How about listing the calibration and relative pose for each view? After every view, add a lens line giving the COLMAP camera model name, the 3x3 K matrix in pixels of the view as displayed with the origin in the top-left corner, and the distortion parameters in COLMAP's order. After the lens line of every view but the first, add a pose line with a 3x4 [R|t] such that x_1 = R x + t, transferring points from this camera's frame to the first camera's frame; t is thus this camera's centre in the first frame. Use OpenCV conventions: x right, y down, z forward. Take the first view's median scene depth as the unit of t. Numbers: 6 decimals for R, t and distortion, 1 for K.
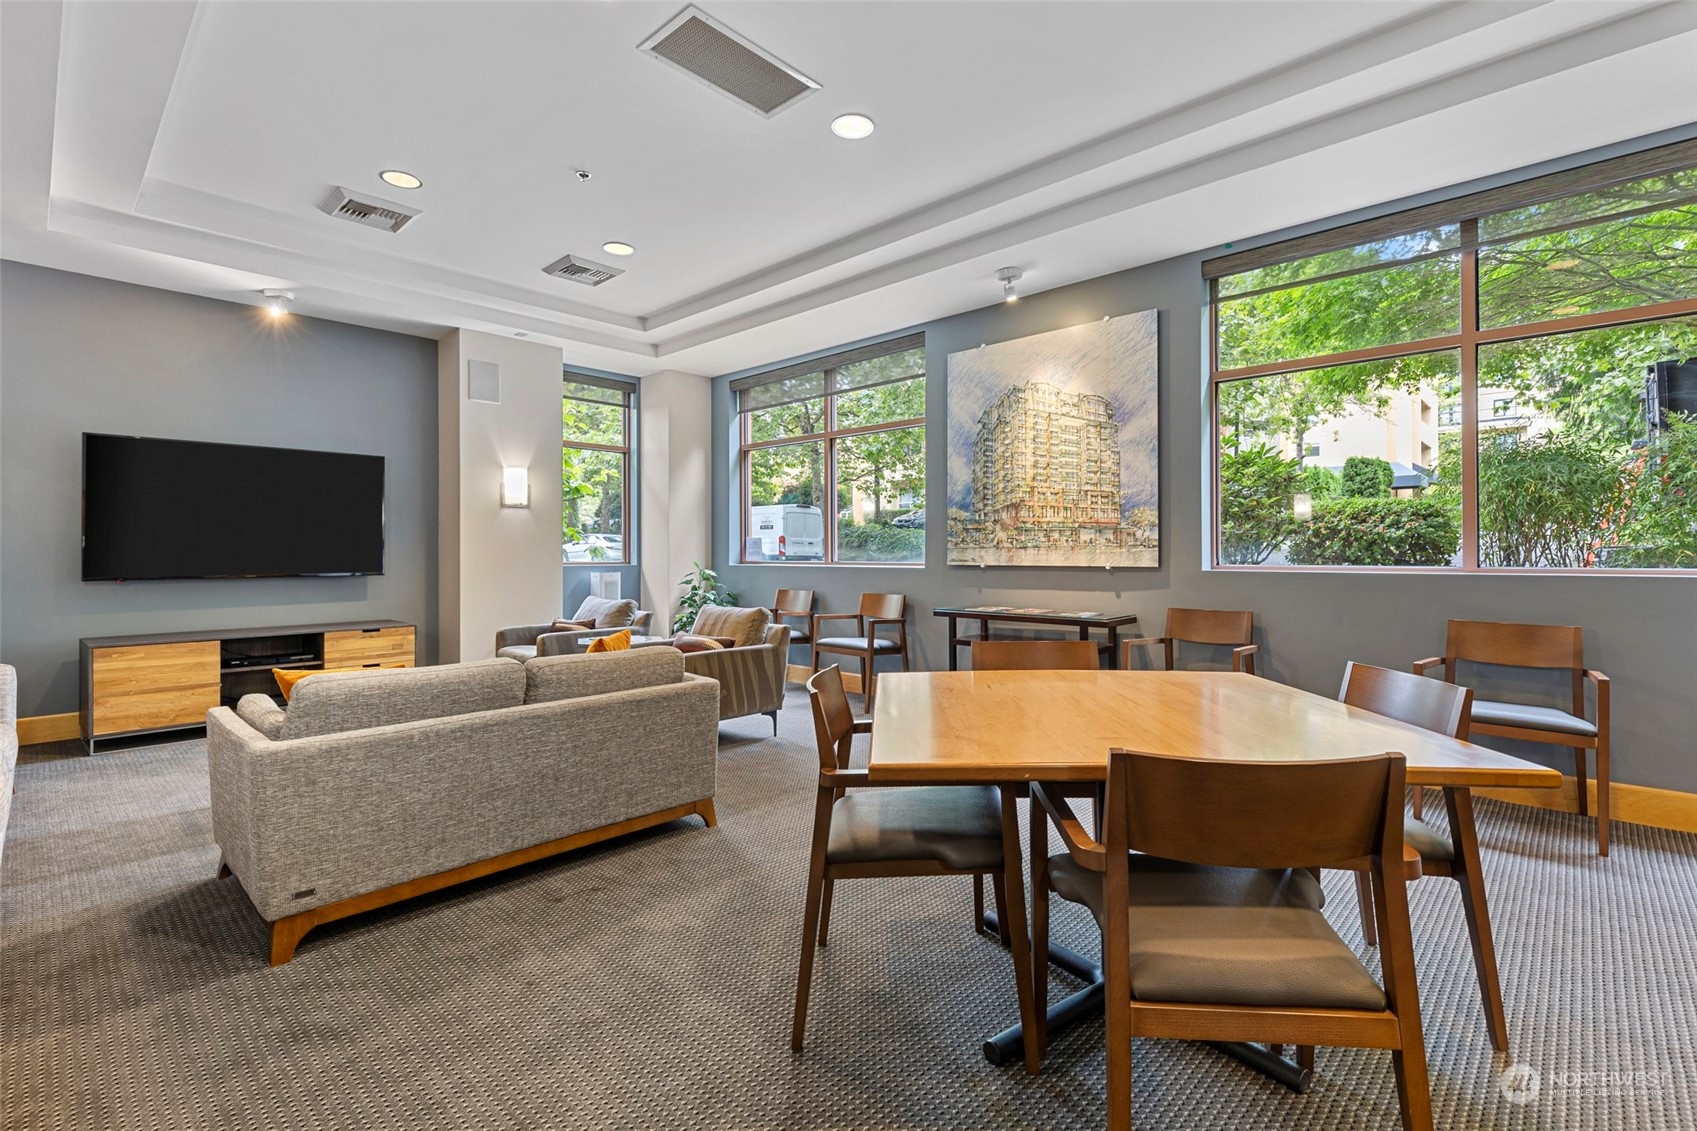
lens RADIAL K [[761.8, 0, 855.9], [0, 761.8, 559.6], [0, 0, 1]] dist [-0.000044, 0.000151]
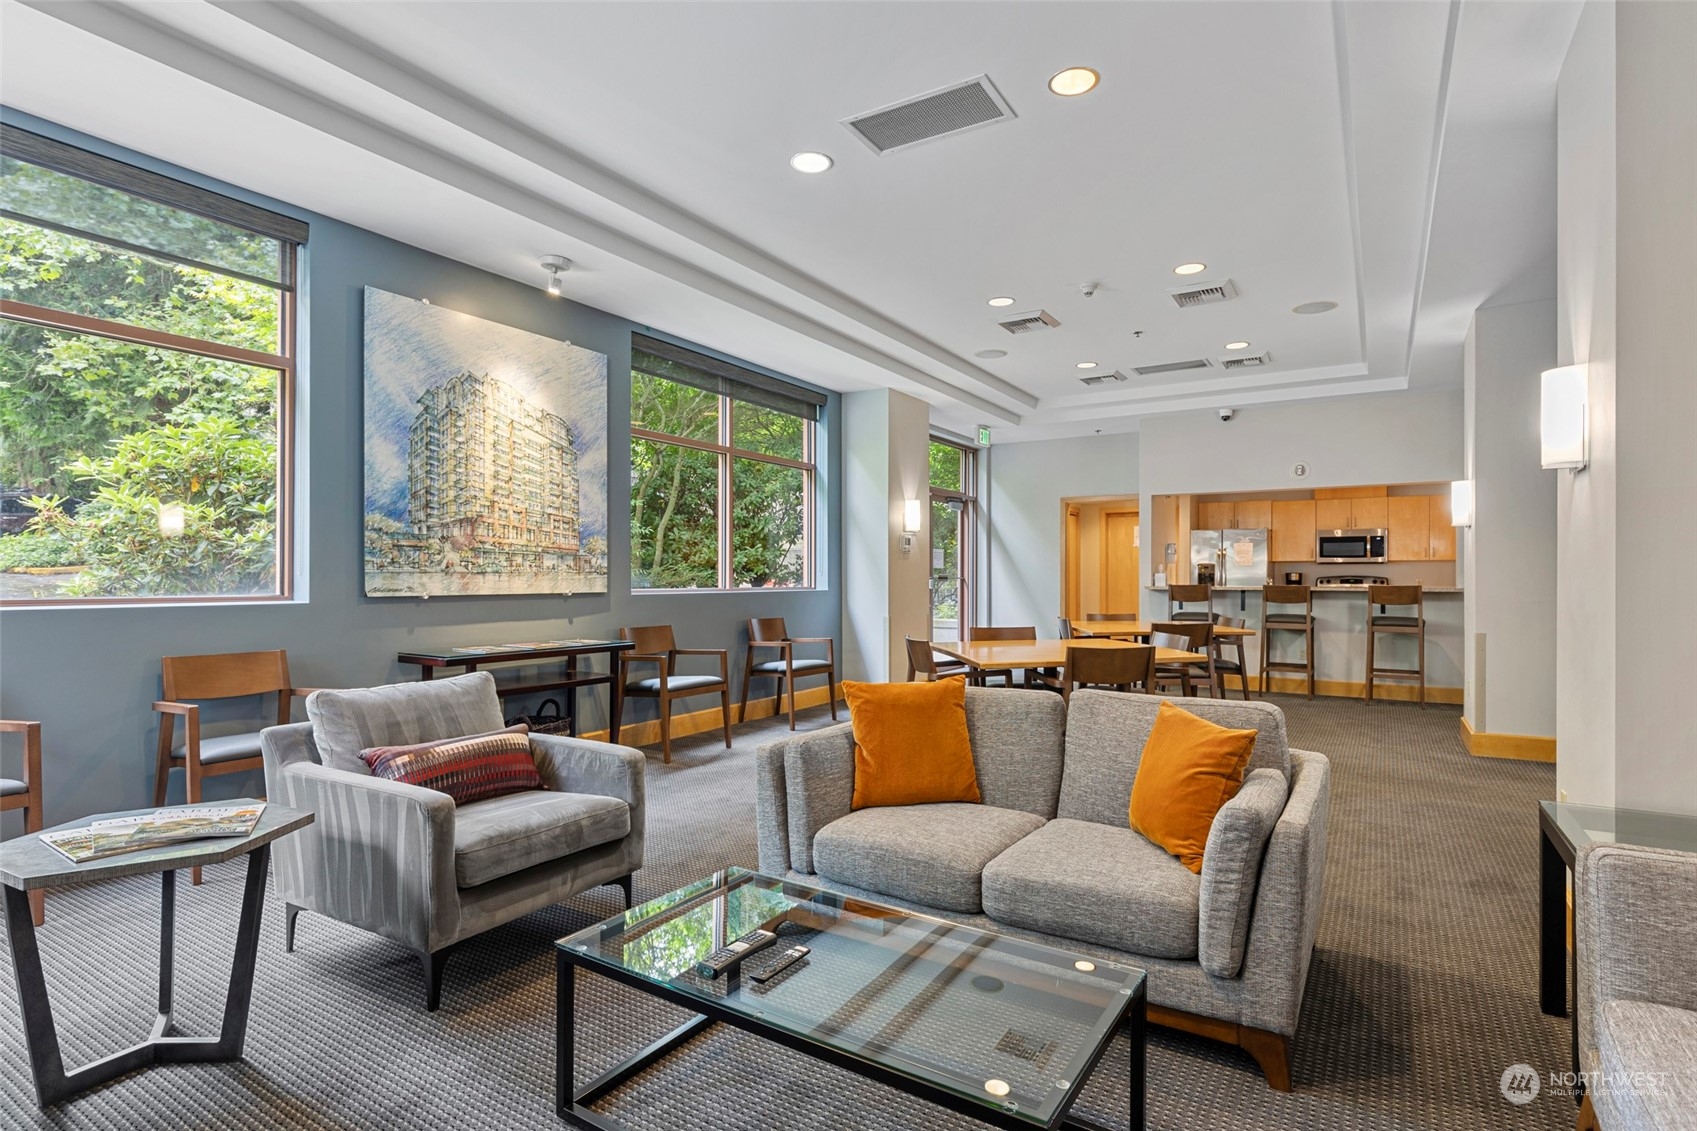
lens RADIAL K [[829.0, 0, 870.3], [0, 829.0, 575.8], [0, 0, 1]] dist [0.000773, -0.000974]
pose [[-0.197501, 0.011381, 0.980237, -0.745453], [0.016797, 0.999825, -0.008225, 0.001720], [-0.980159, 0.014840, -0.197658, 0.771089]]
